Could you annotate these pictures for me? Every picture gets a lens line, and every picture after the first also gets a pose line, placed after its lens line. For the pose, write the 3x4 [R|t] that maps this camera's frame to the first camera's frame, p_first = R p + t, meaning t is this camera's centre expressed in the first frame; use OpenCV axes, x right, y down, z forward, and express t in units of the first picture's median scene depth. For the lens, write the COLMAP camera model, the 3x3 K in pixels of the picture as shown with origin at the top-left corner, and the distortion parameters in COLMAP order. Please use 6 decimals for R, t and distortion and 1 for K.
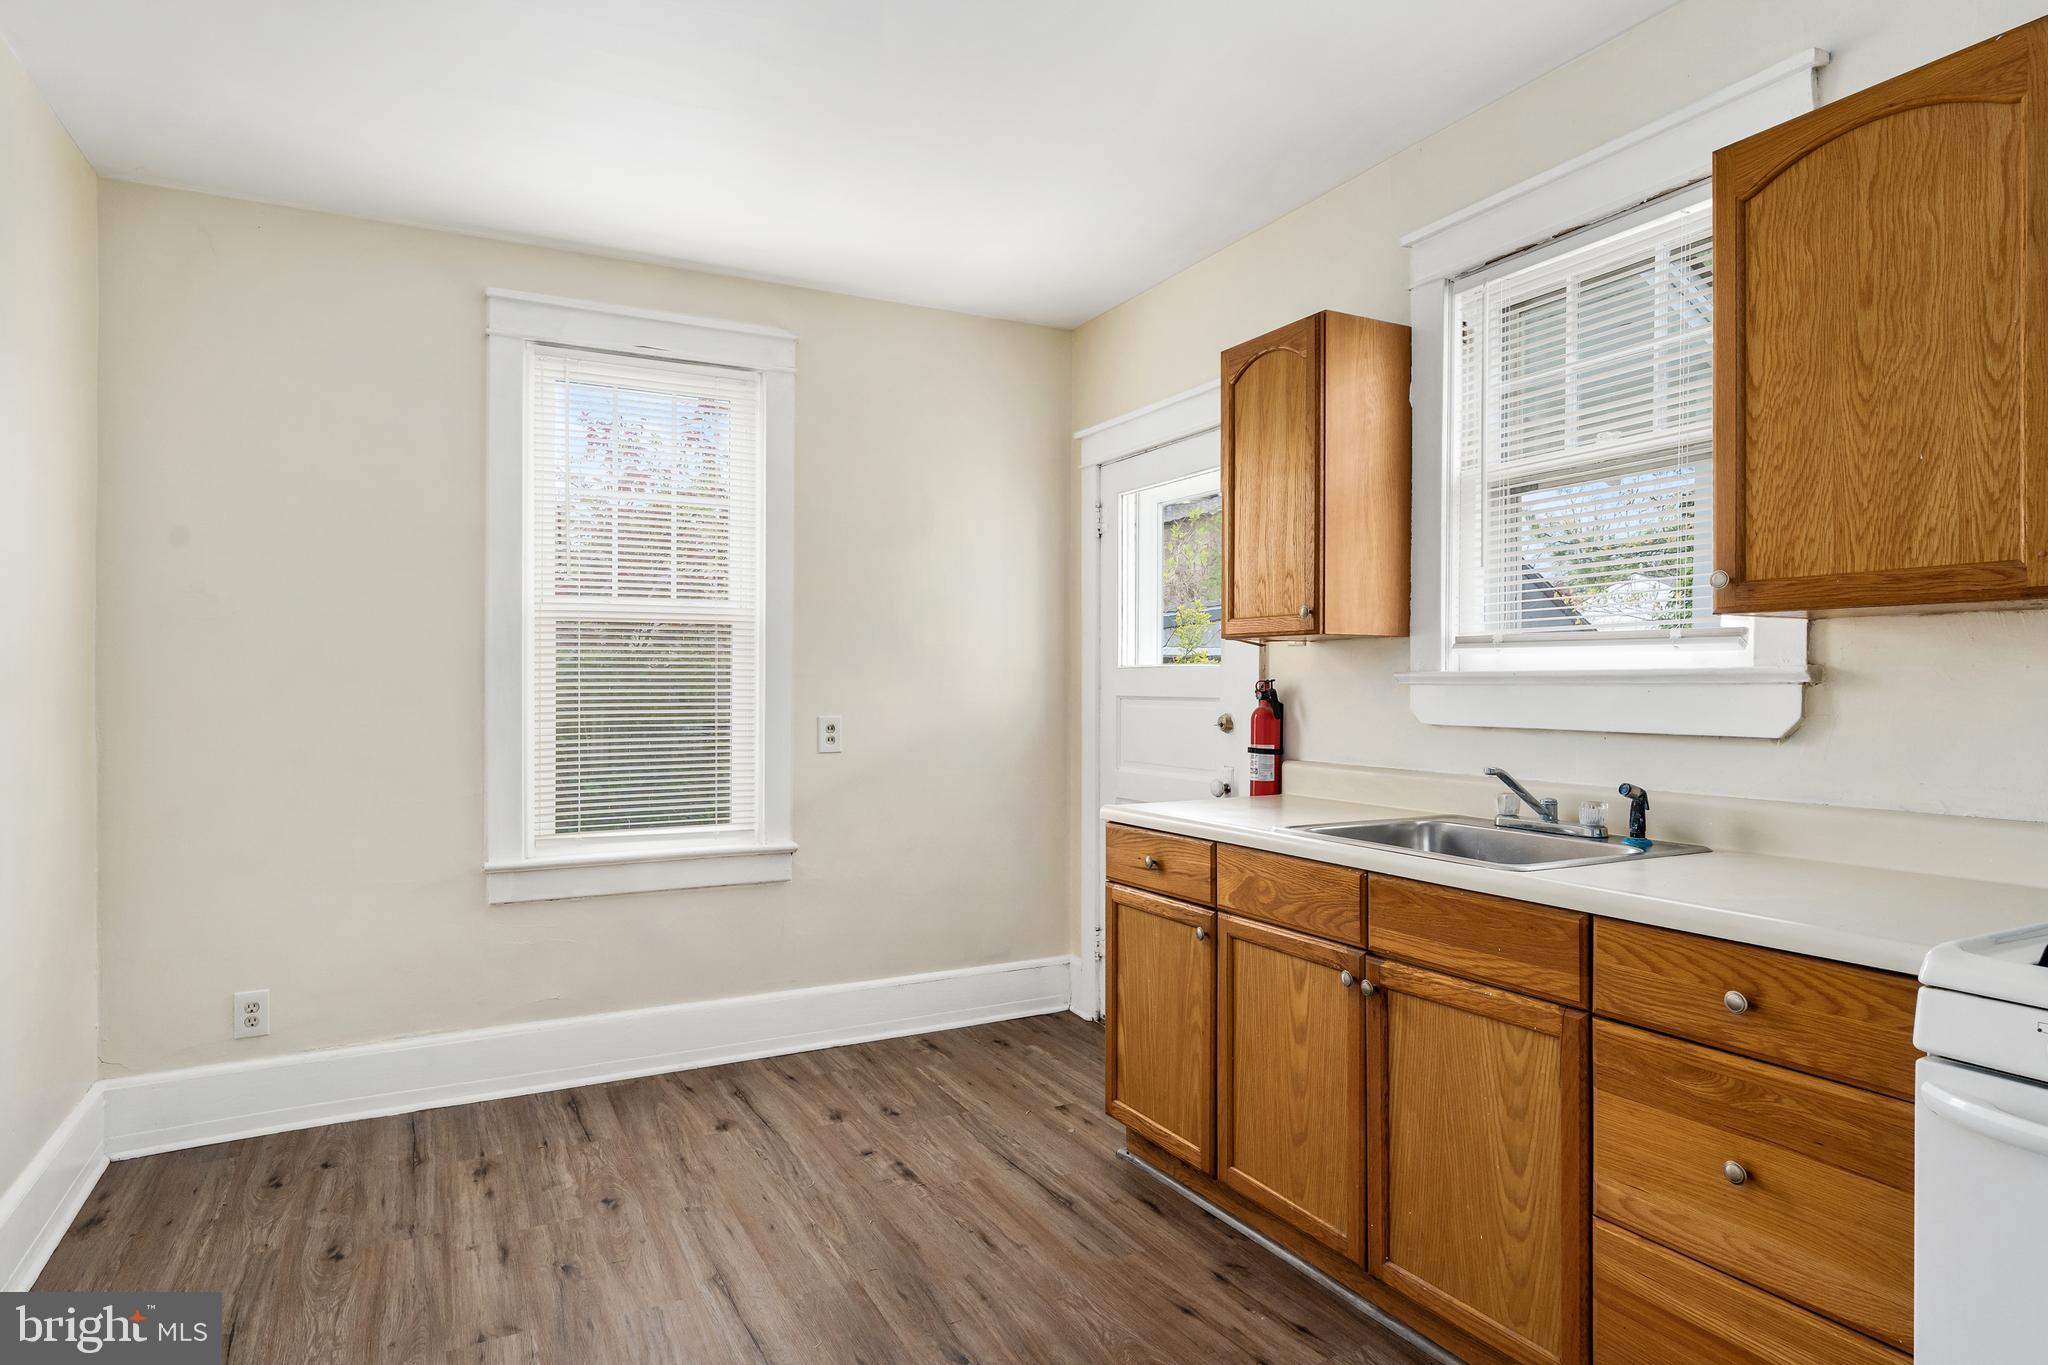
lens RADIAL K [[1155.9, 0, 1019.2], [0, 1155.9, 686.7], [0, 0, 1]] dist [0.000947, 0.001631]
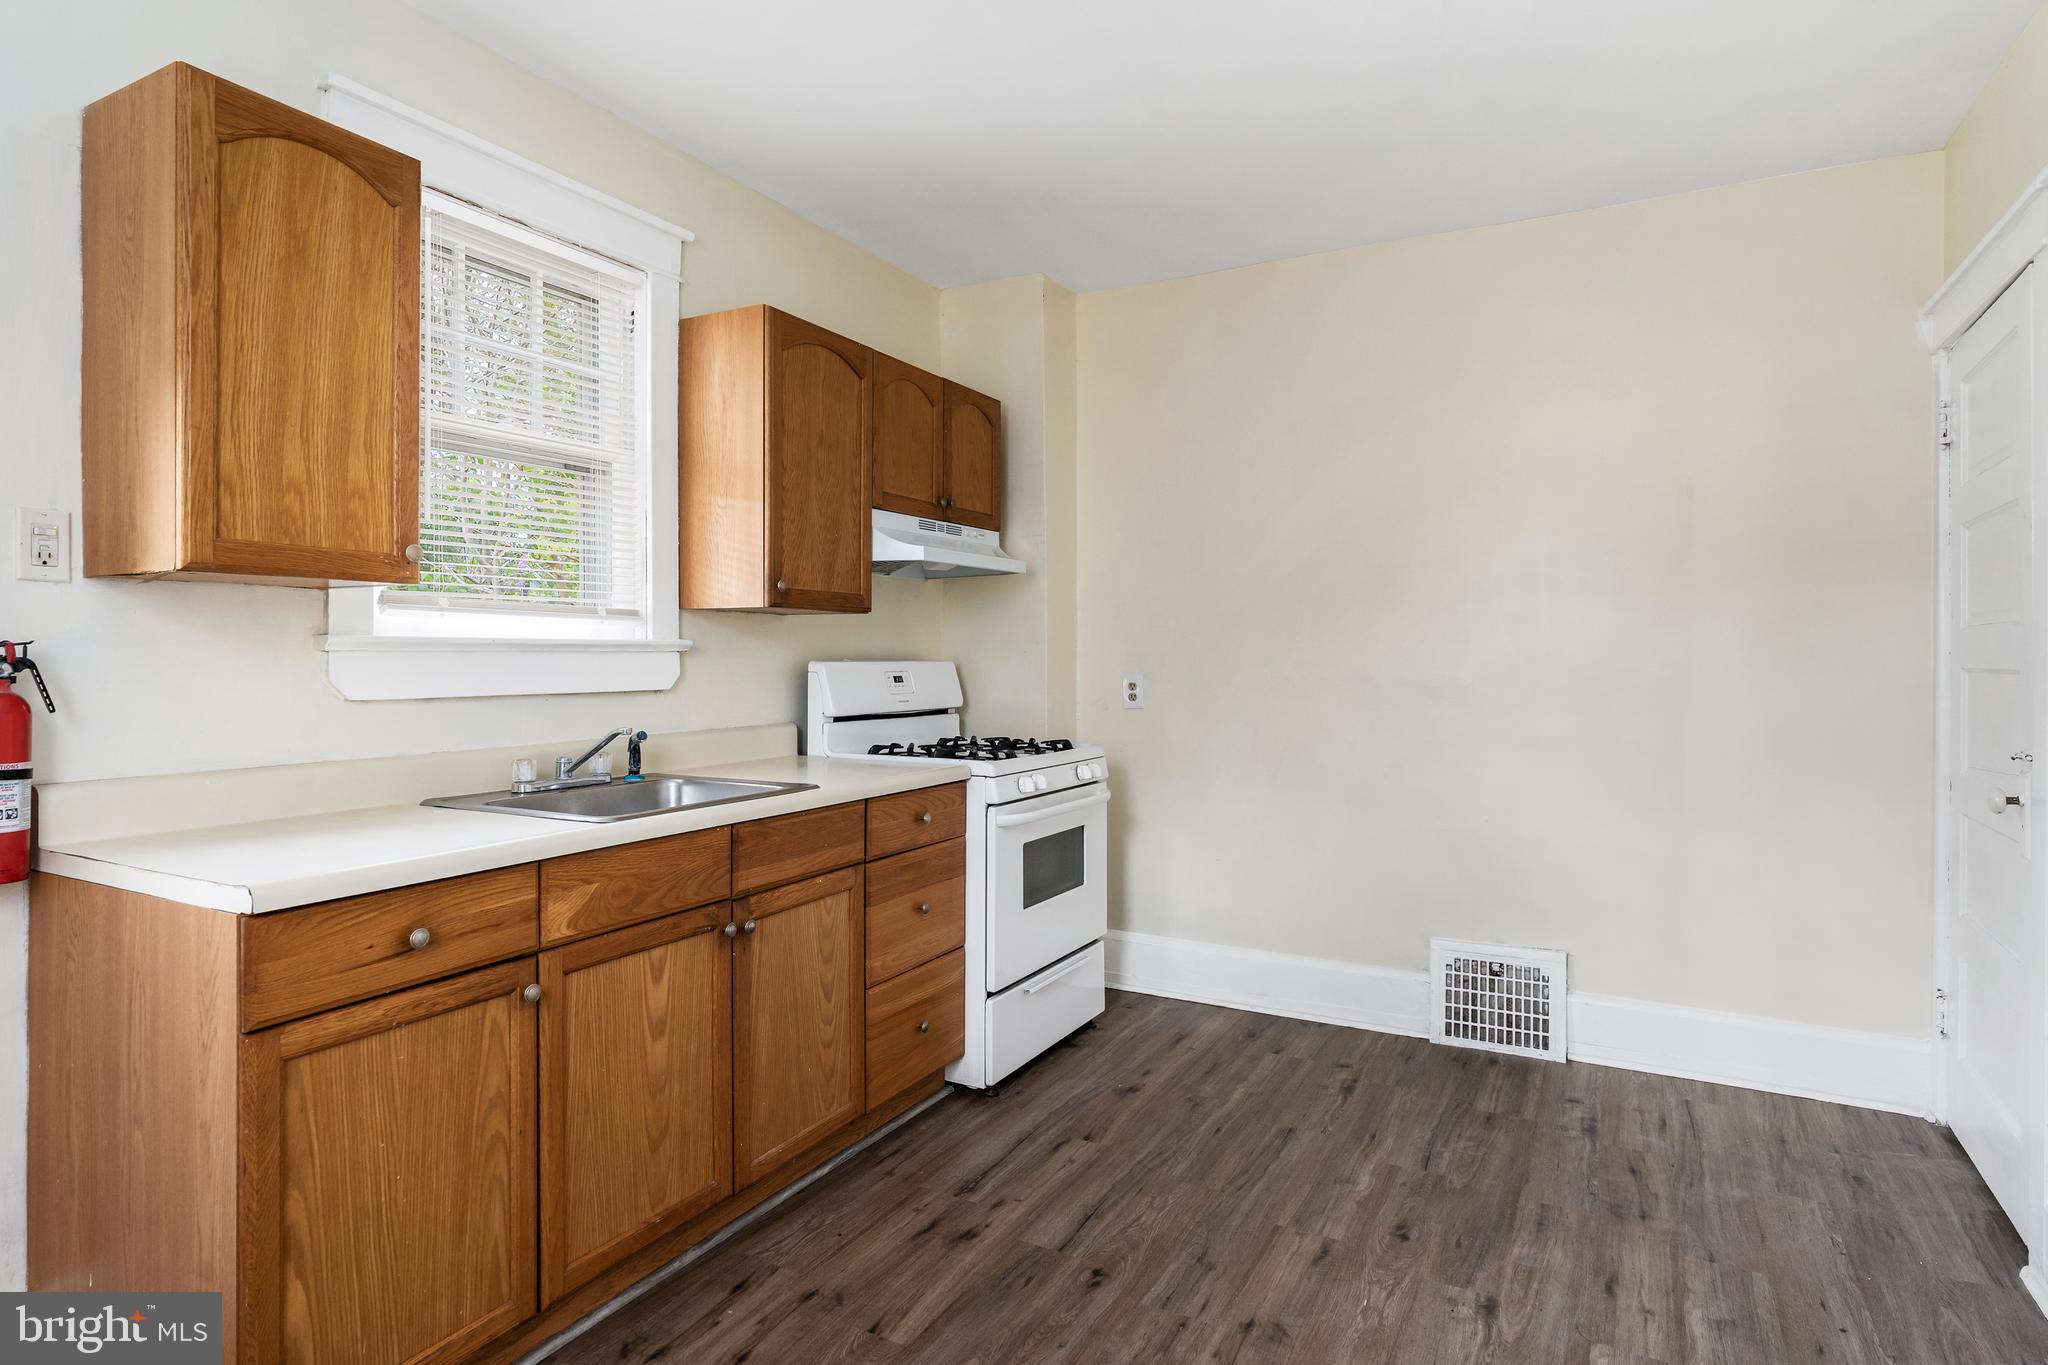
lens RADIAL K [[1114.6, 0, 1016.5], [0, 1114.6, 651.4], [0, 0, 1]] dist [0.001437, 0.001816]
pose [[-0.554244, 0.000872, 0.832354, -0.688761], [-0.000596, 0.999999, -0.001444, -0.001076], [-0.832354, -0.001296, -0.554242, 1.308930]]
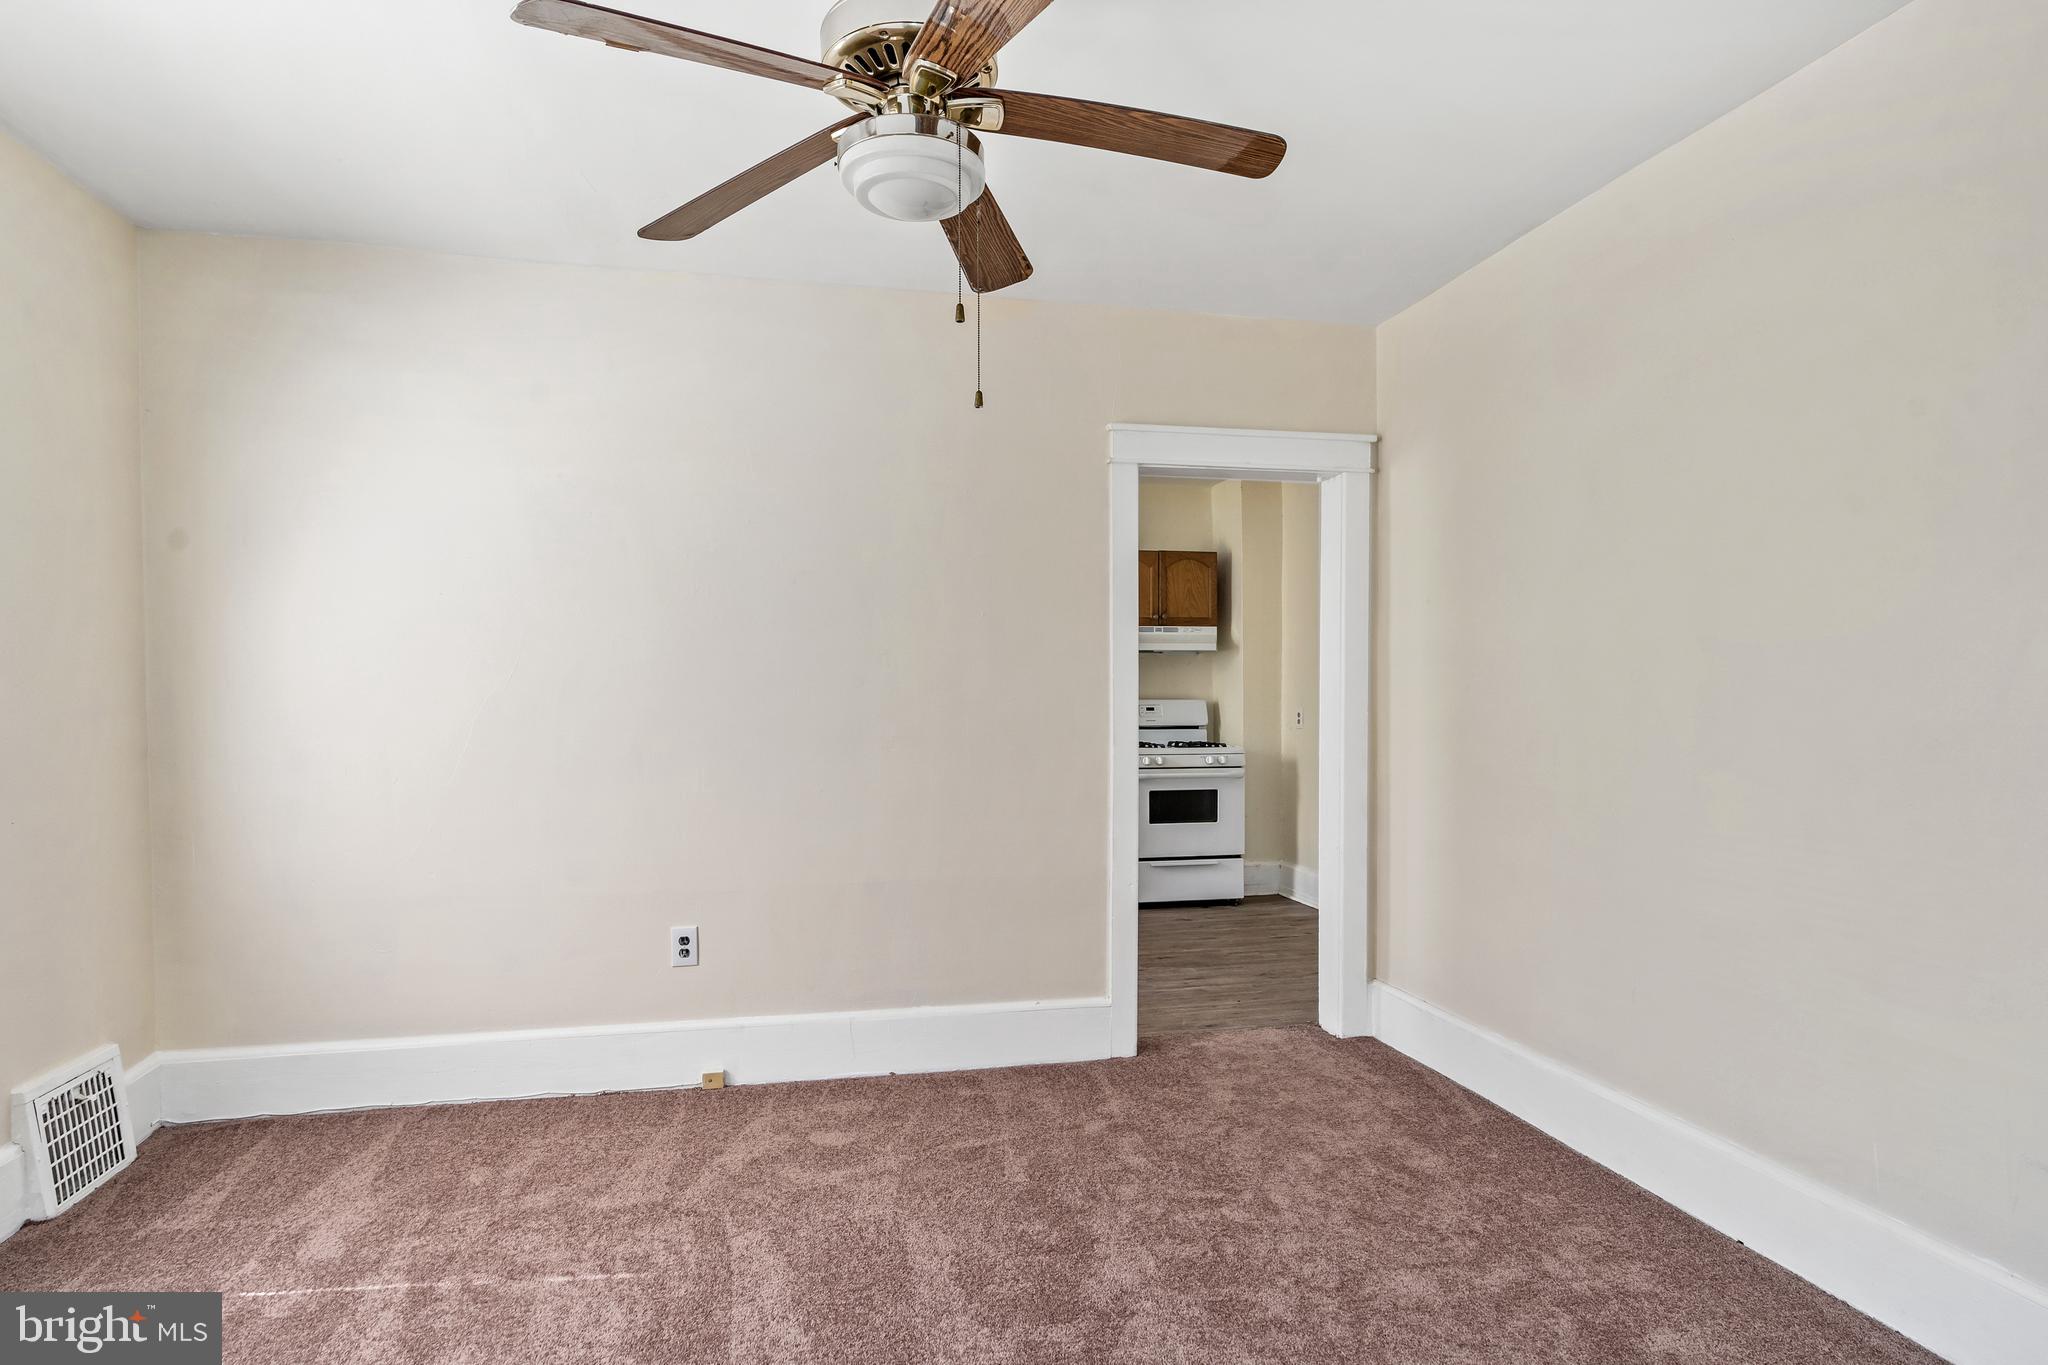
lens RADIAL K [[1123.7, 0, 1021.1], [0, 1123.7, 720.8], [0, 0, 1]] dist [-0.001455, 0.001618]
pose [[0.252805, -0.023354, 0.967235, -2.350770], [0.006259, 0.999727, 0.022502, -0.002849], [-0.967497, 0.000365, 0.252882, 0.109912]]
